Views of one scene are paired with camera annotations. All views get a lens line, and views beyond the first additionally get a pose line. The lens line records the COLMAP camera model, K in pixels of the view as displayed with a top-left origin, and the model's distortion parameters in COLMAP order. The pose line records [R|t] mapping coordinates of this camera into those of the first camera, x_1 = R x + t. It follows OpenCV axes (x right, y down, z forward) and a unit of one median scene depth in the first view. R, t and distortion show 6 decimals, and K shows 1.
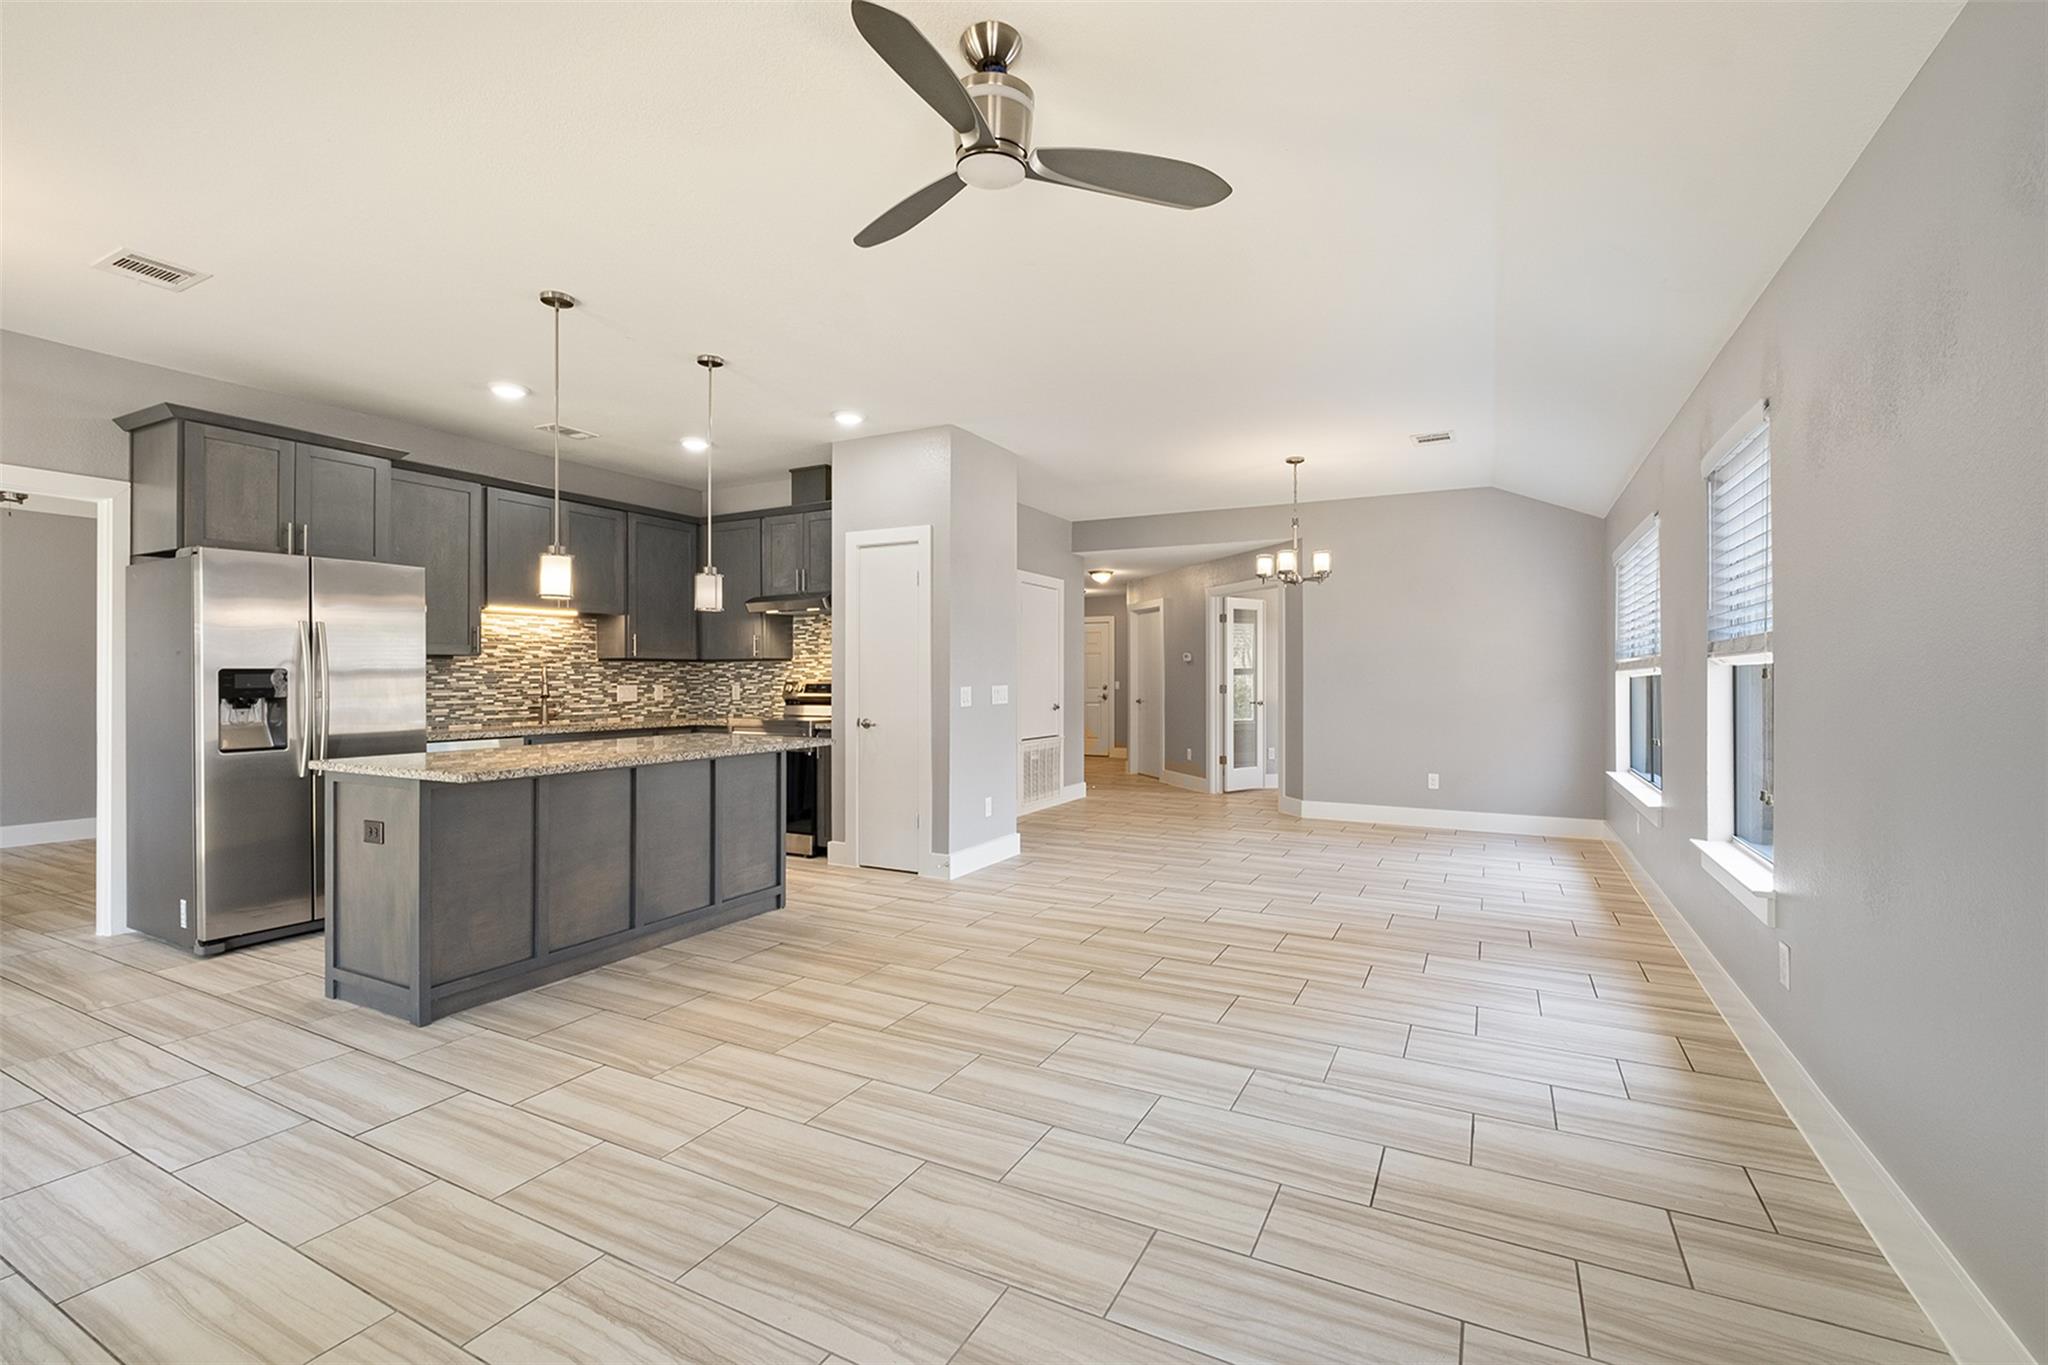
lens RADIAL K [[888.4, 0, 1021.0], [0, 888.4, 677.6], [0, 0, 1]] dist [0.003124, -0.005584]
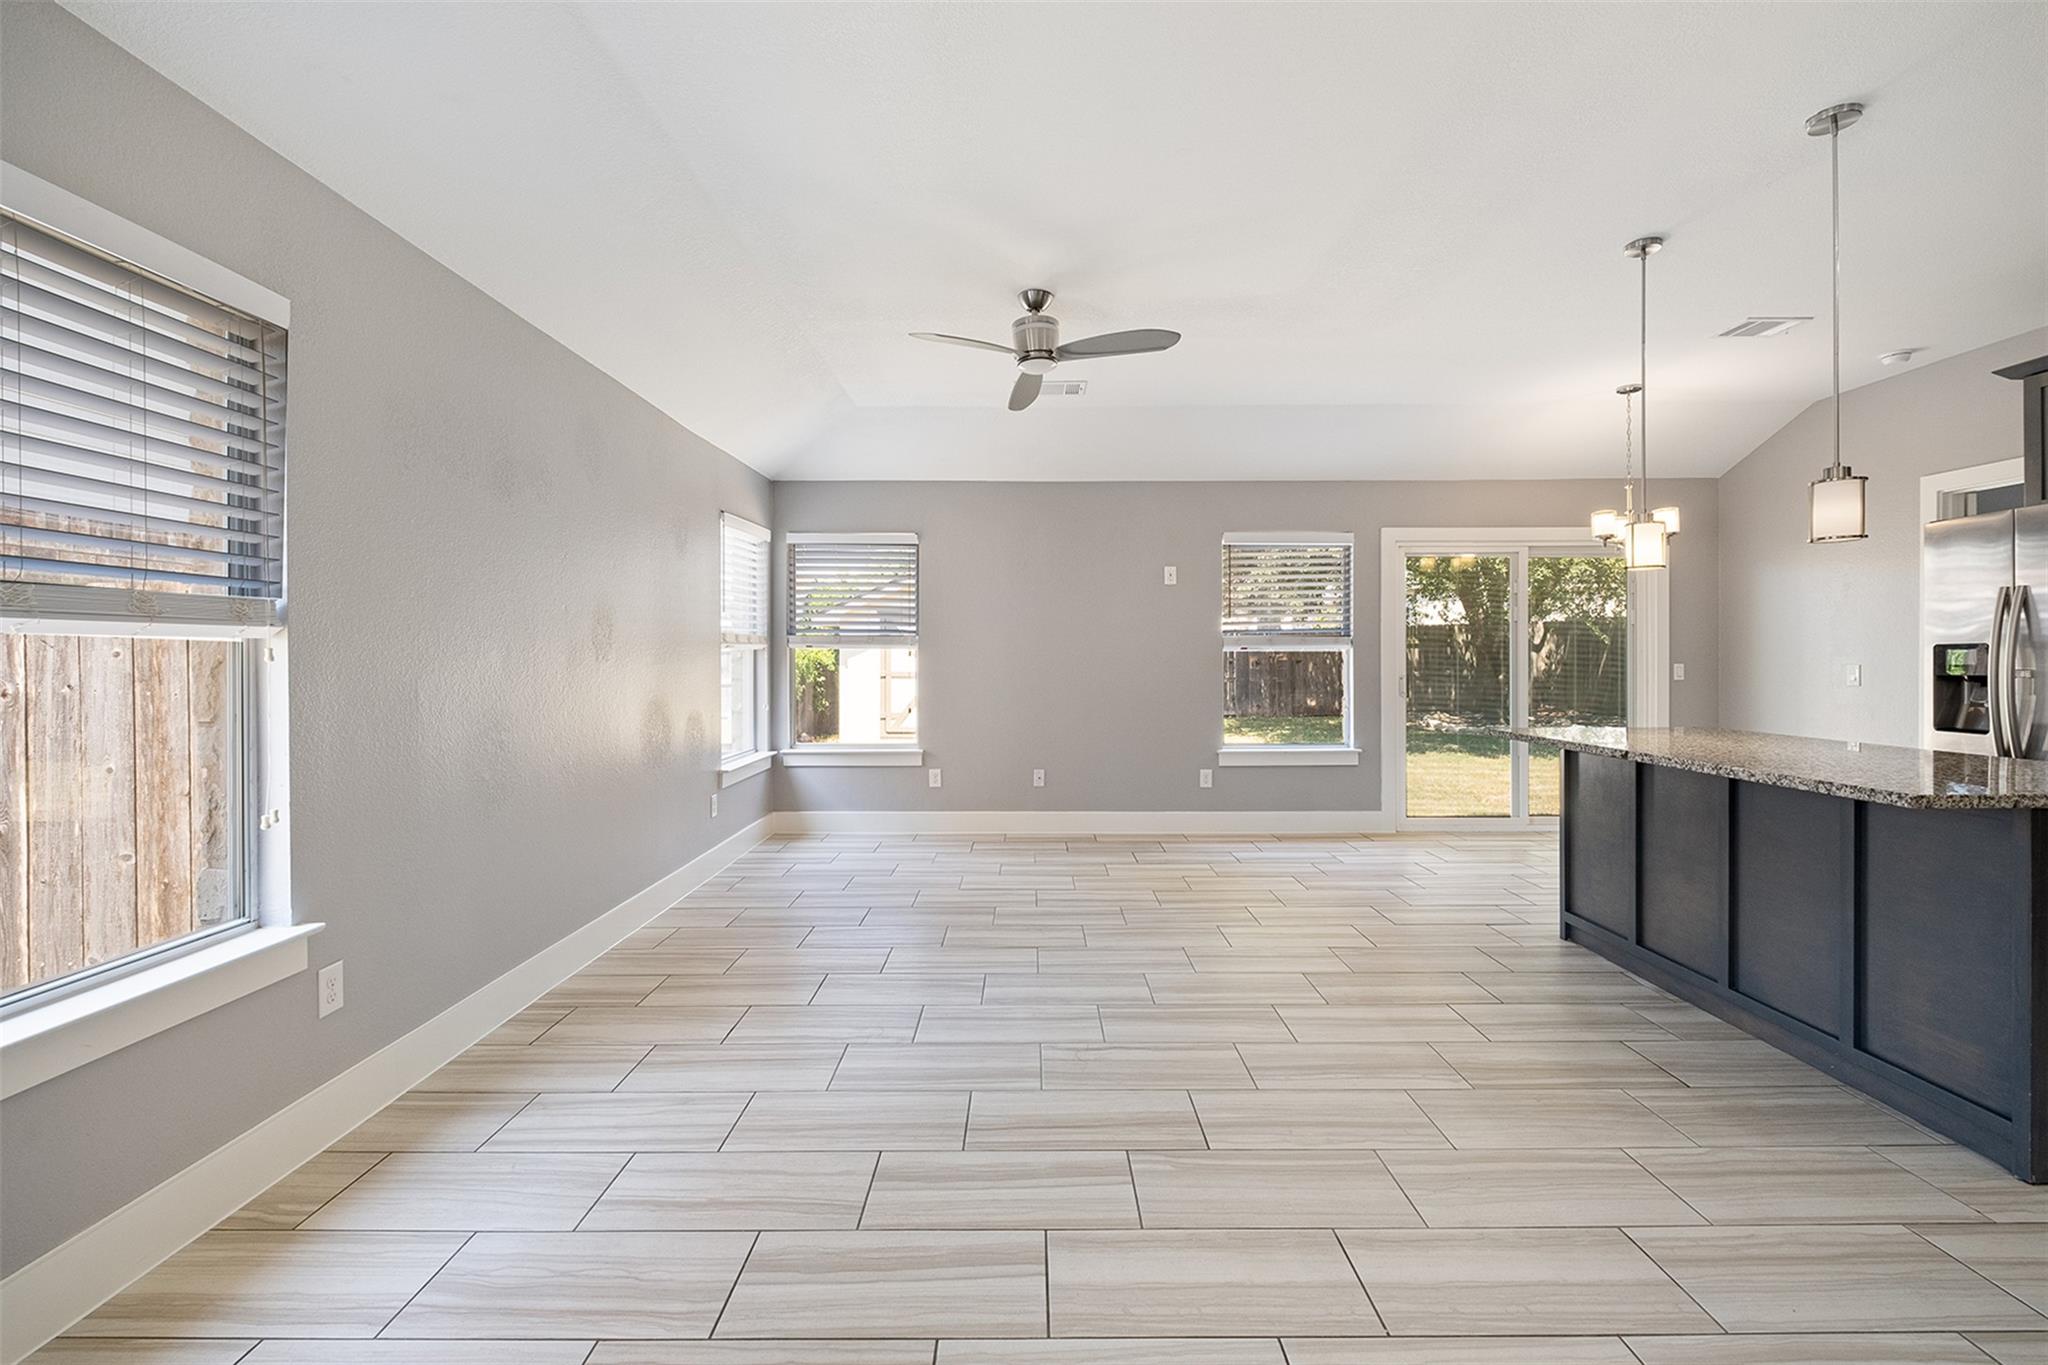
lens RADIAL K [[891.7, 0, 1028.7], [0, 891.7, 657.6], [0, 0, 1]] dist [-0.000473, -0.001253]
pose [[-0.884490, 0.004415, -0.466538, 0.315809], [0.004448, 0.999990, 0.001030, -0.000130], [0.466538, -0.001164, -0.884500, 0.999889]]
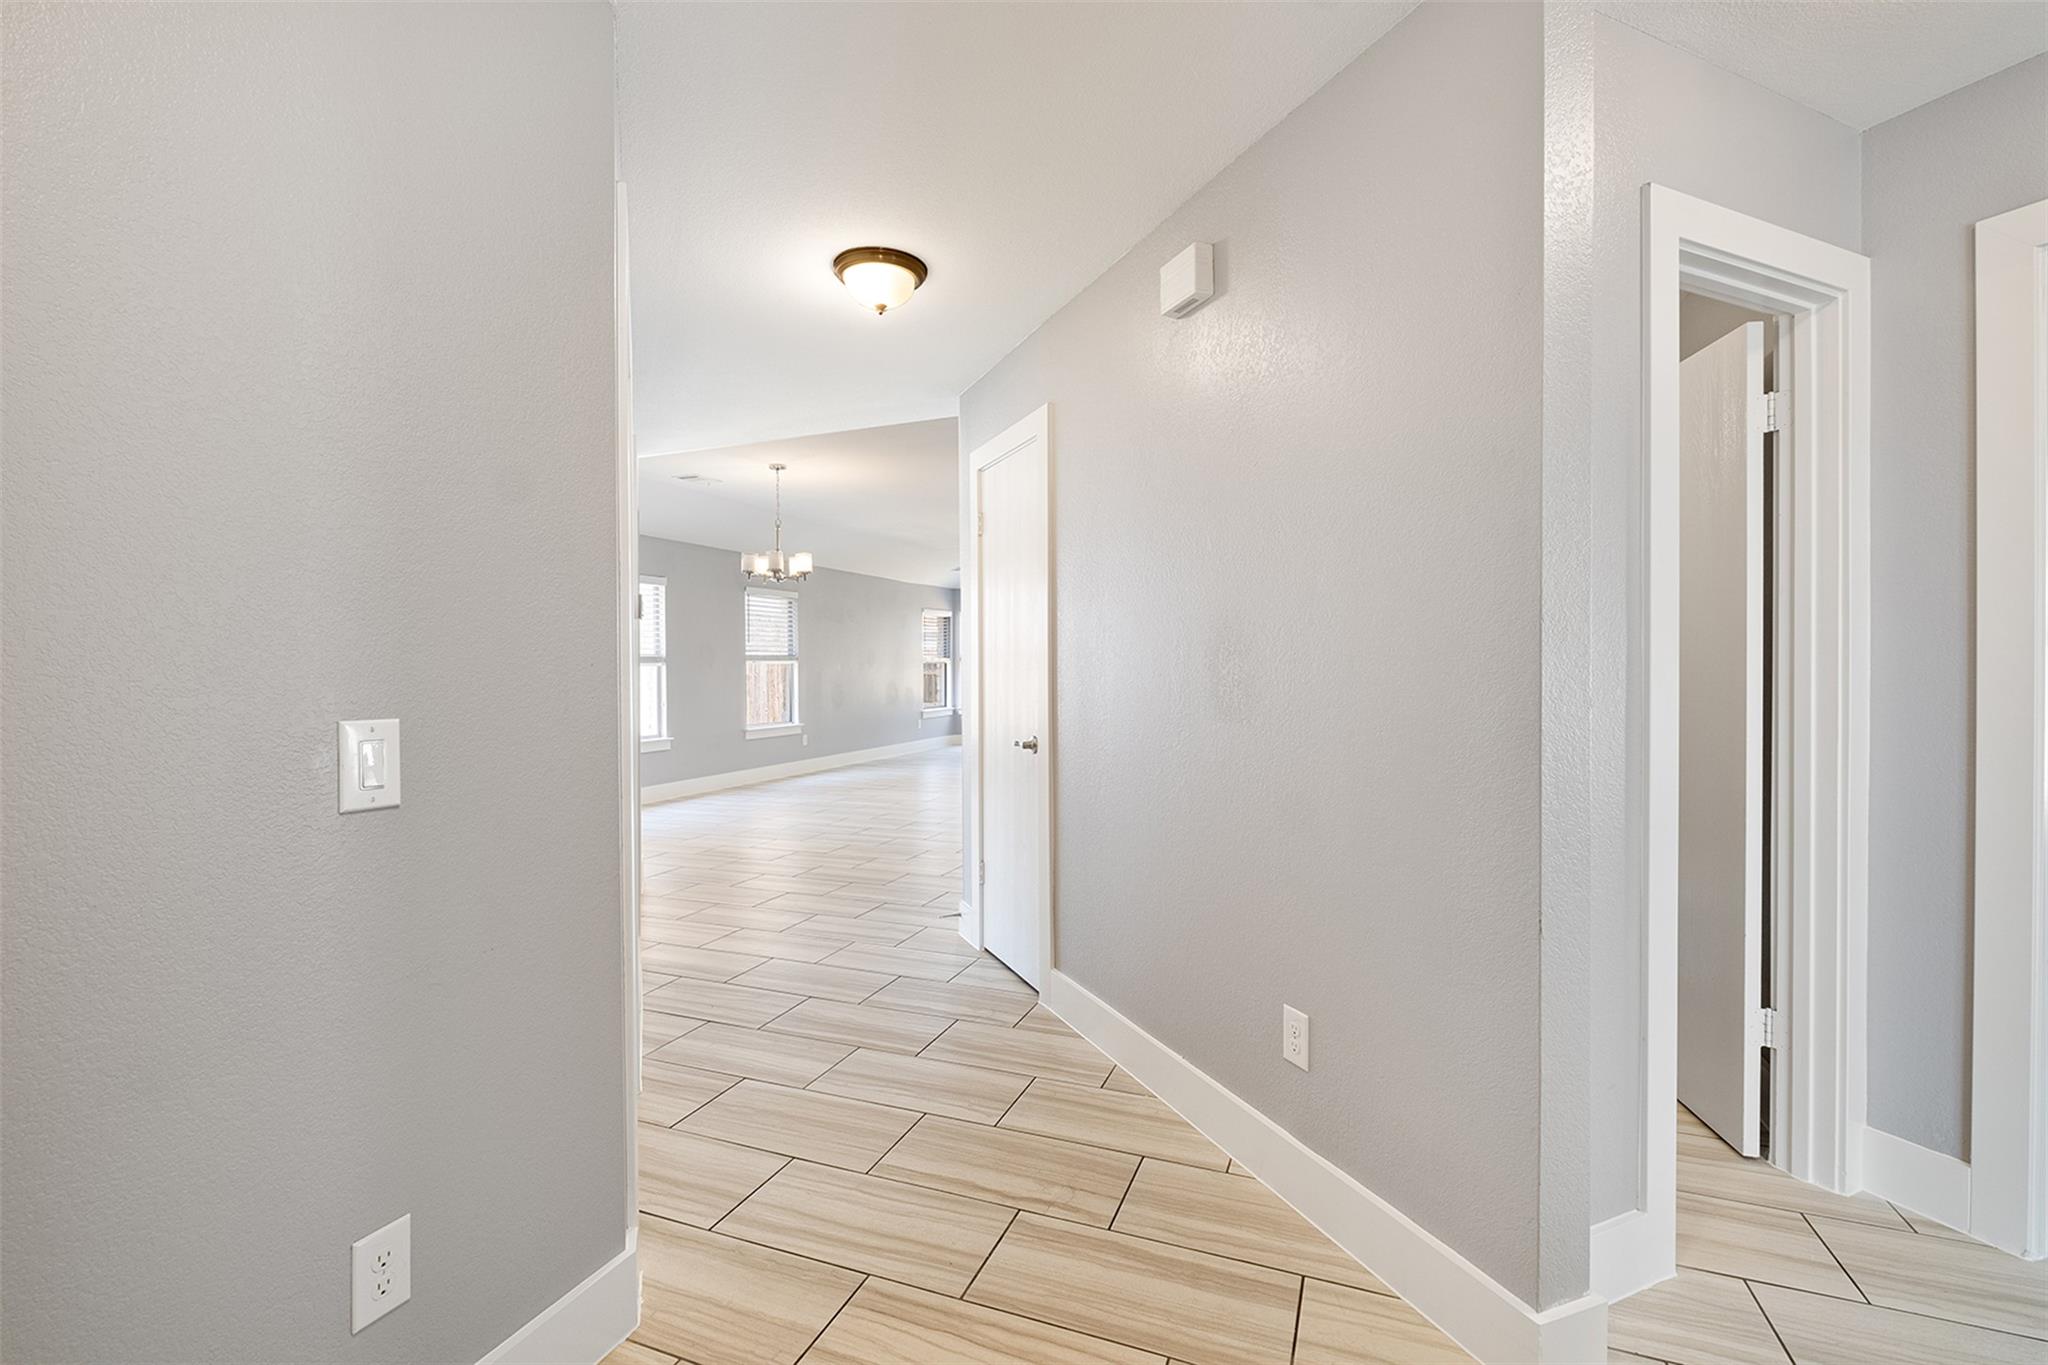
lens RADIAL K [[888.4, 0, 1021.0], [0, 888.4, 677.6], [0, 0, 1]] dist [0.003124, -0.005584]
pose [[-0.994911, 0.011264, -0.100126, 0.140407], [0.010254, 0.999891, 0.010598, 0.005852], [0.100234, 0.009517, -0.994918, 2.410052]]
